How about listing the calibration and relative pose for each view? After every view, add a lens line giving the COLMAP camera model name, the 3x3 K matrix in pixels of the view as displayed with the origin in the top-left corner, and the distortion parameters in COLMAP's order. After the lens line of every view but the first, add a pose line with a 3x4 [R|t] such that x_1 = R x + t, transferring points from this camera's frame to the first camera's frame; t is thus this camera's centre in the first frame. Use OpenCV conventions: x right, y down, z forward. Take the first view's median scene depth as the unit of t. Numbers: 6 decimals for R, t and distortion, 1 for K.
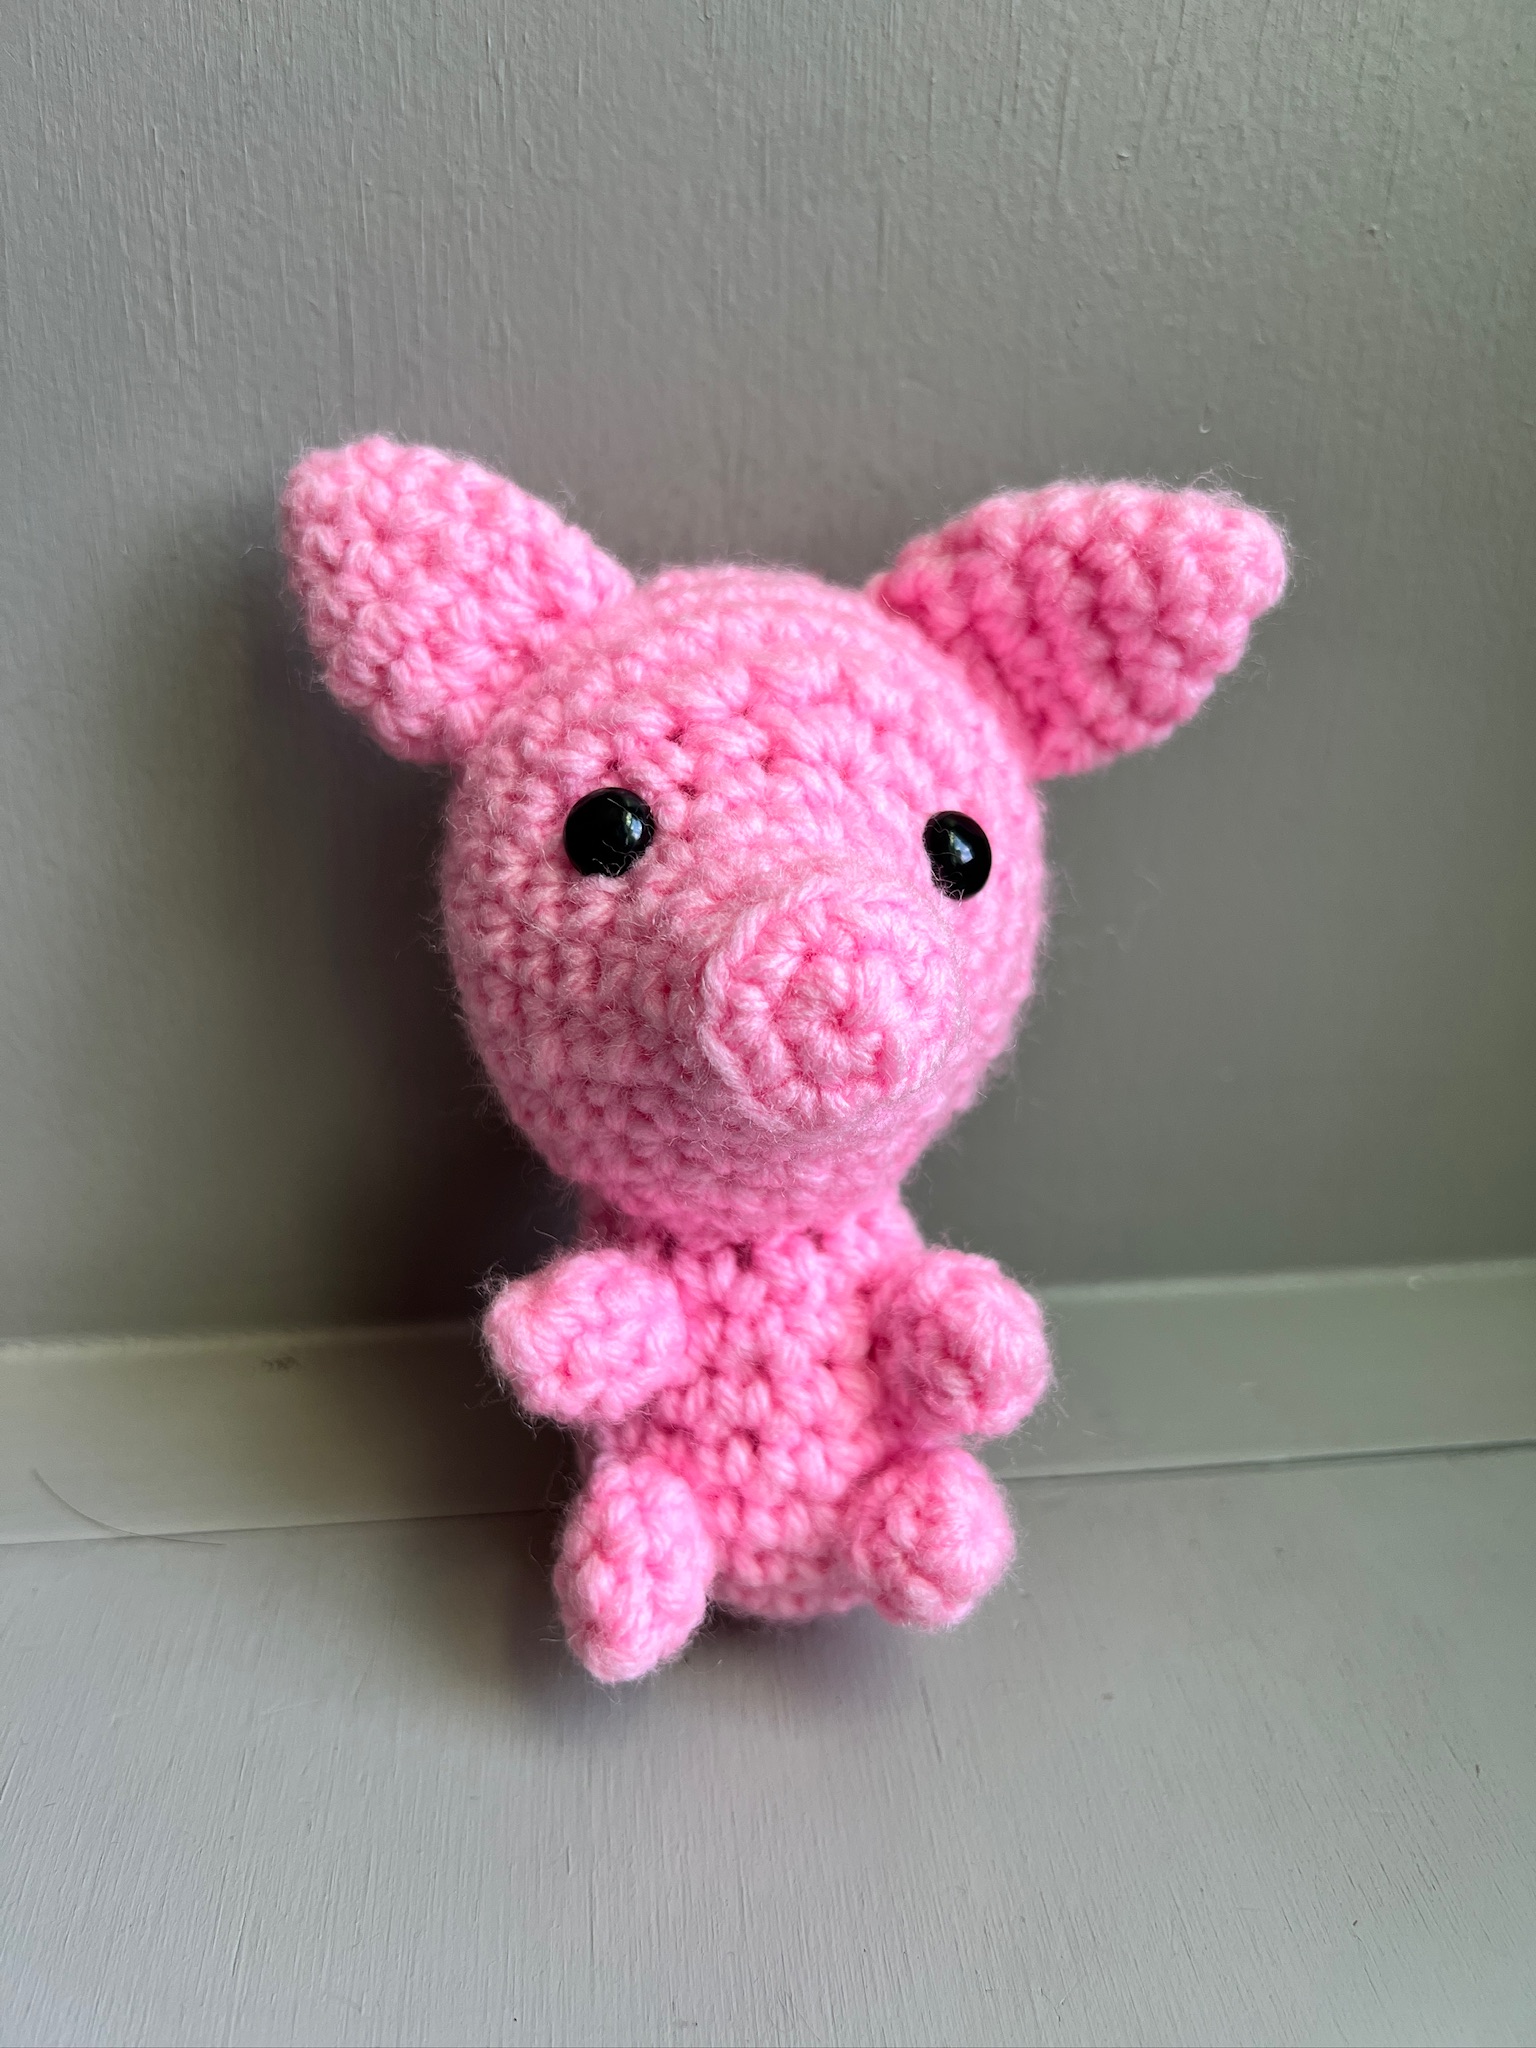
lens RADIAL K [[1543.0, 0, 758.1], [0, 1543.0, 1042.8], [0, 0, 1]] dist [0.012340, -0.047304]
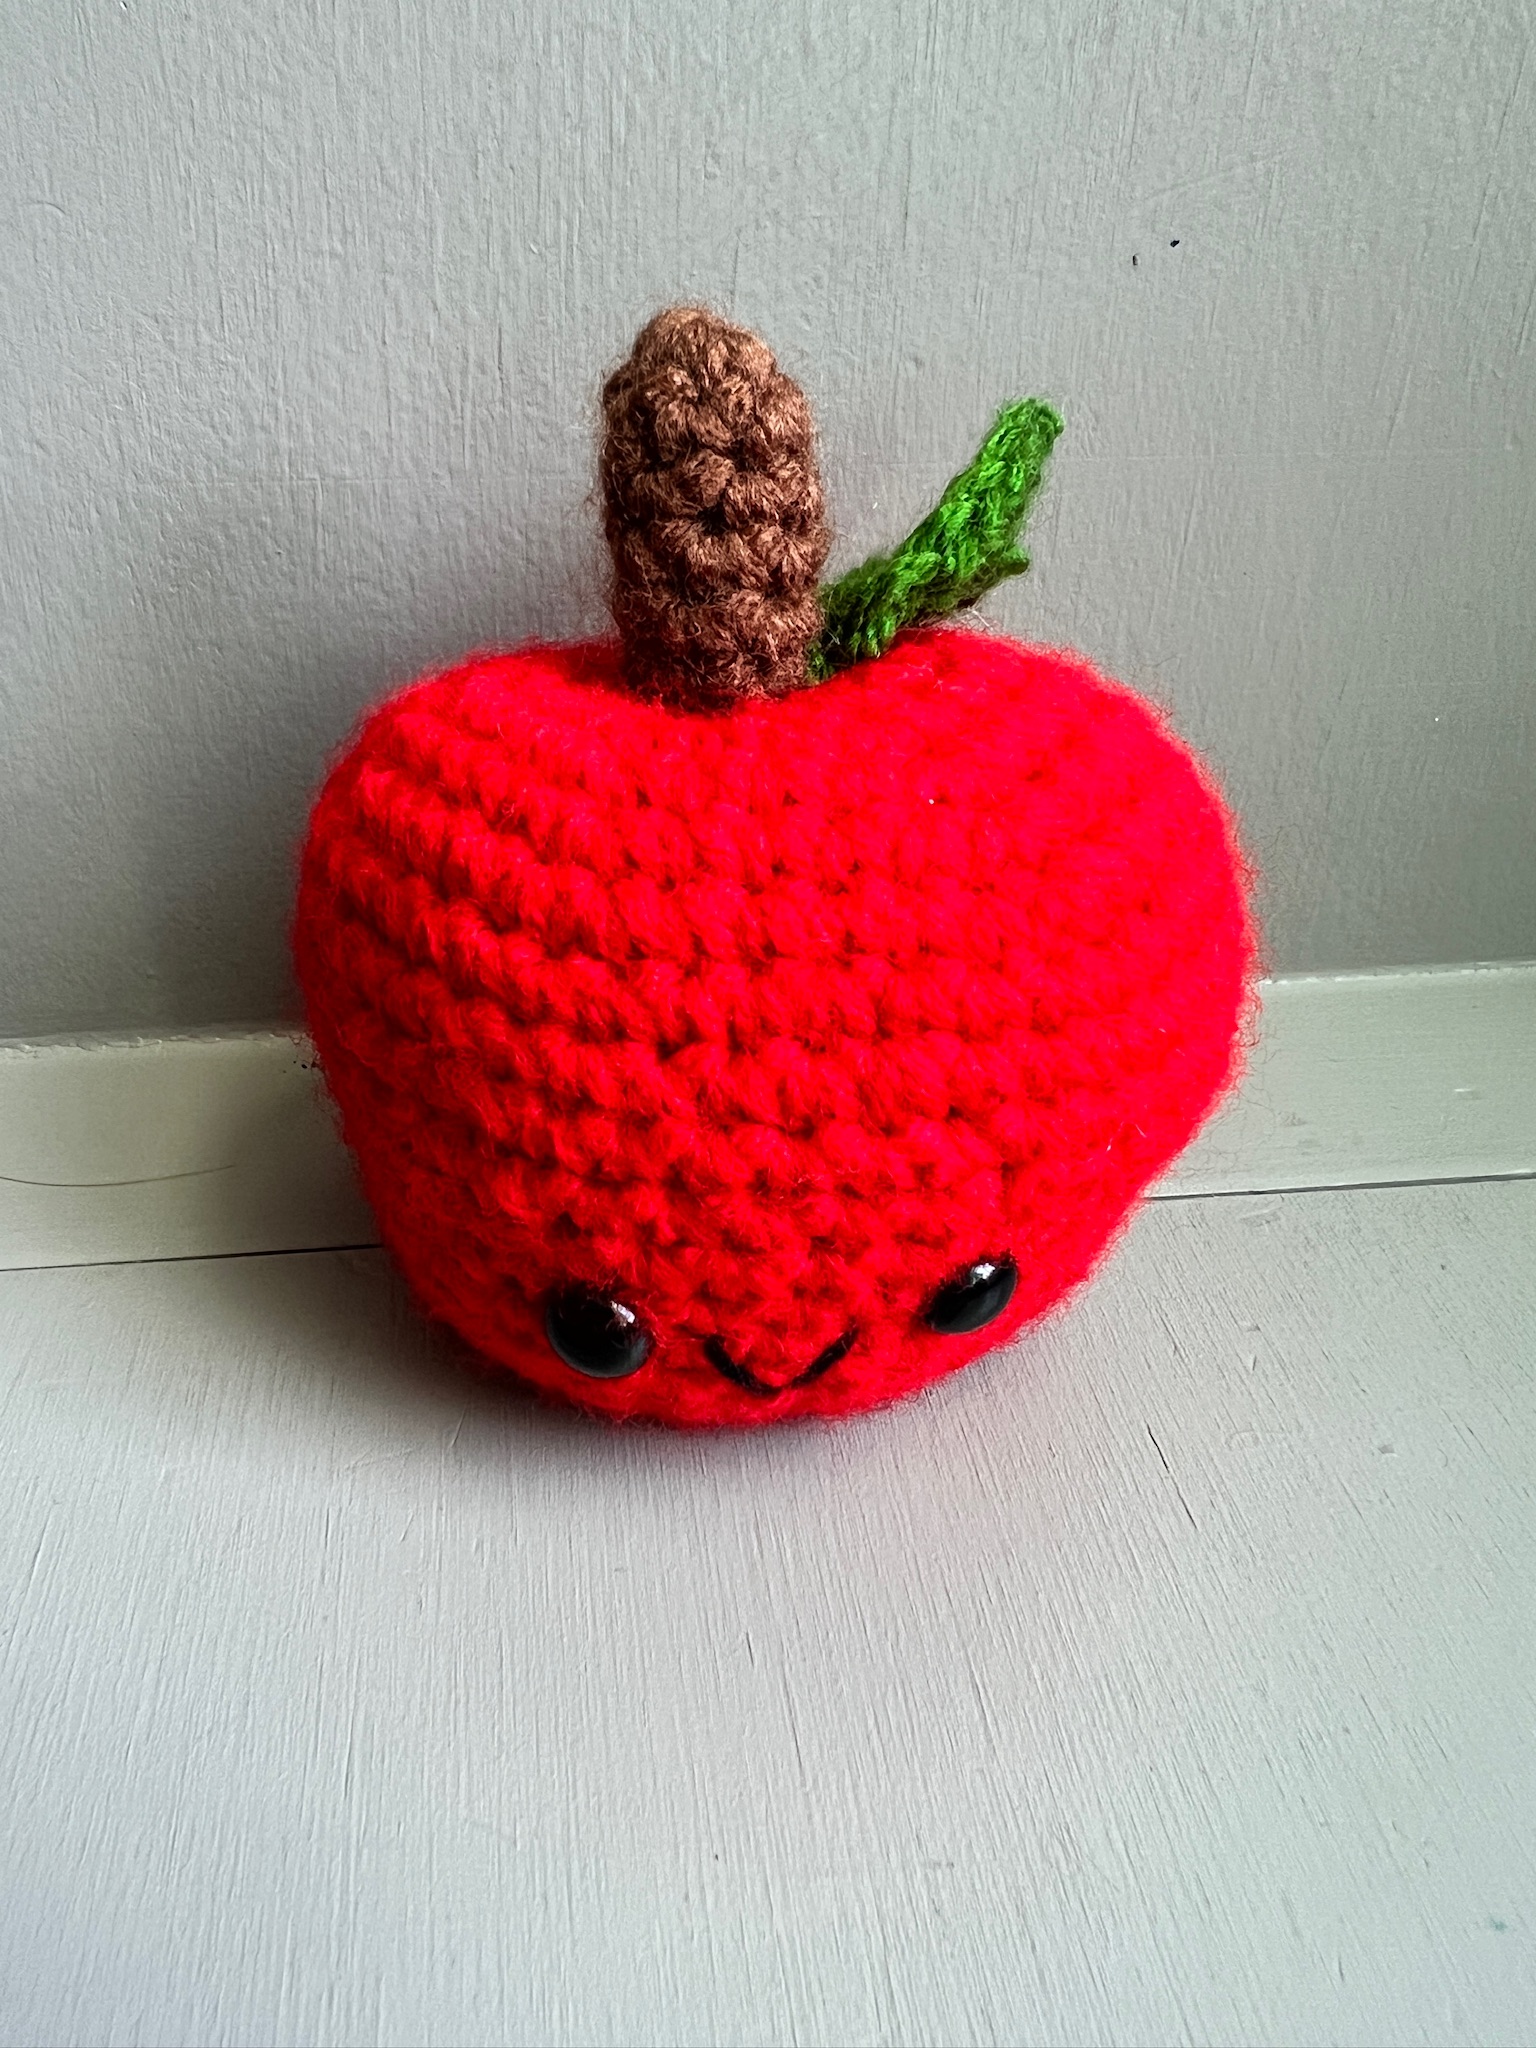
lens RADIAL K [[1543.0, 0, 635.1], [0, 1543.0, 925.3], [0, 0, 1]] dist [0.012340, -0.047304]
pose [[0.999550, -0.004314, -0.029671, -0.140585], [0.006696, 0.996721, 0.080642, 0.084295], [0.029226, -0.080805, 0.996301, 0.212232]]
